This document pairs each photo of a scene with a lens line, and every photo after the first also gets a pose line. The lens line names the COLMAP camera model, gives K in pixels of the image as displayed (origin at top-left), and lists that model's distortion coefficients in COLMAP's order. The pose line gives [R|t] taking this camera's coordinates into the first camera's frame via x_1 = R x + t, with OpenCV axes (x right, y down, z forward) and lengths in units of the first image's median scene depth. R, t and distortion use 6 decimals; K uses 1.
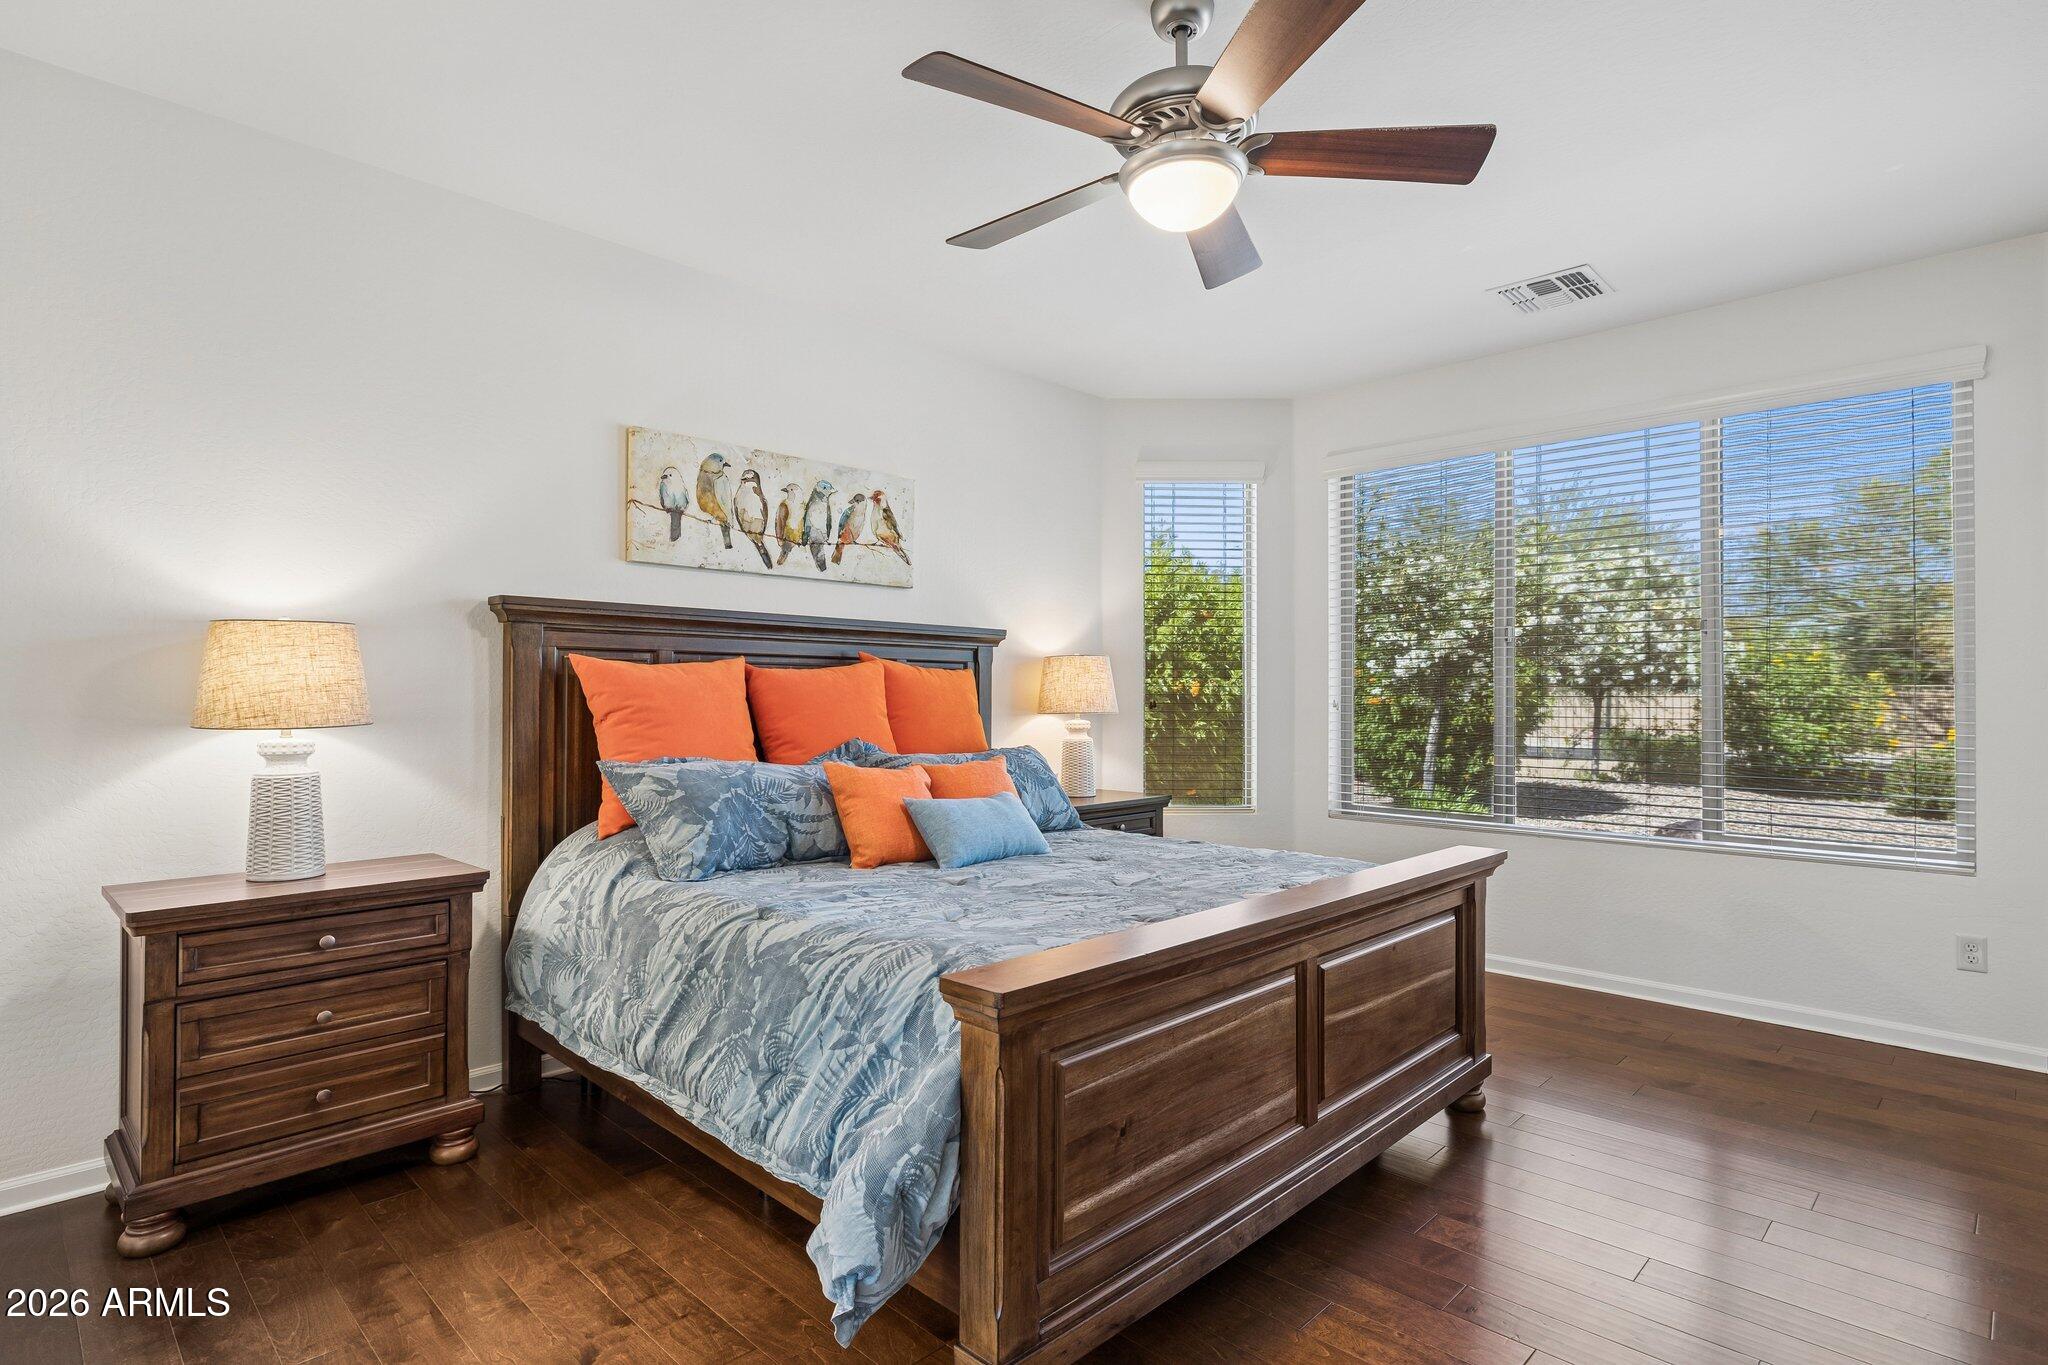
lens RADIAL K [[1038.4, 0, 1024.0], [0, 1038.4, 682.5], [0, 0, 1]] dist [-0.001138, 0.000018]
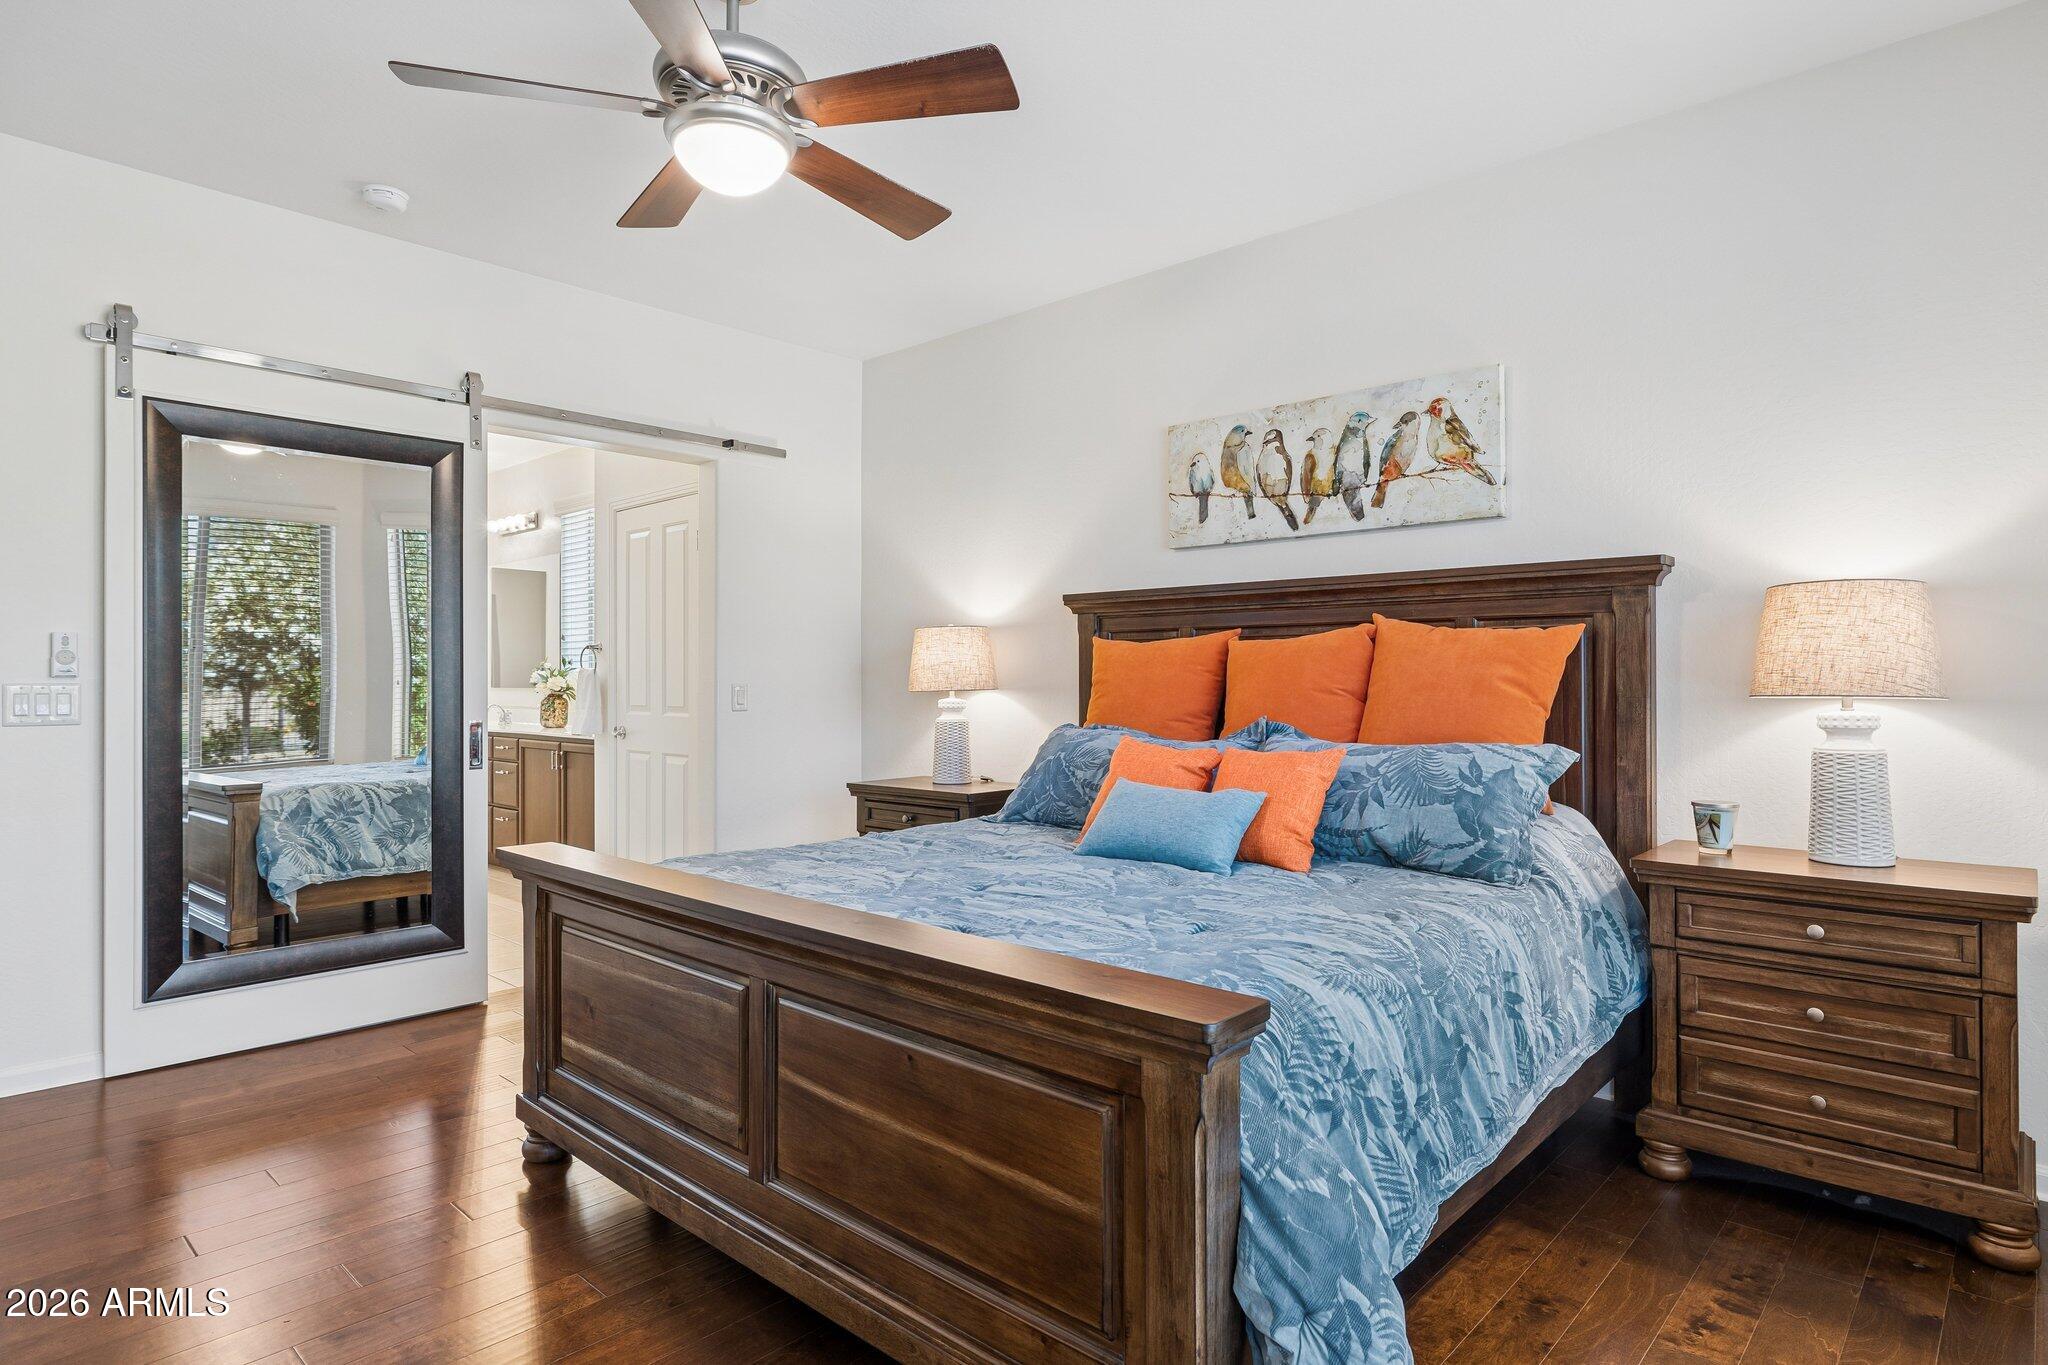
lens RADIAL K [[1098.0, 0, 1024.0], [0, 1098.0, 682.5], [0, 0, 1]] dist [0.001329, 0.000550]
pose [[0.035705, 0.008359, -0.999327, 0.703241], [0.022045, 0.999715, 0.009150, 0.010546], [0.999119, -0.022357, 0.035510, 0.707622]]
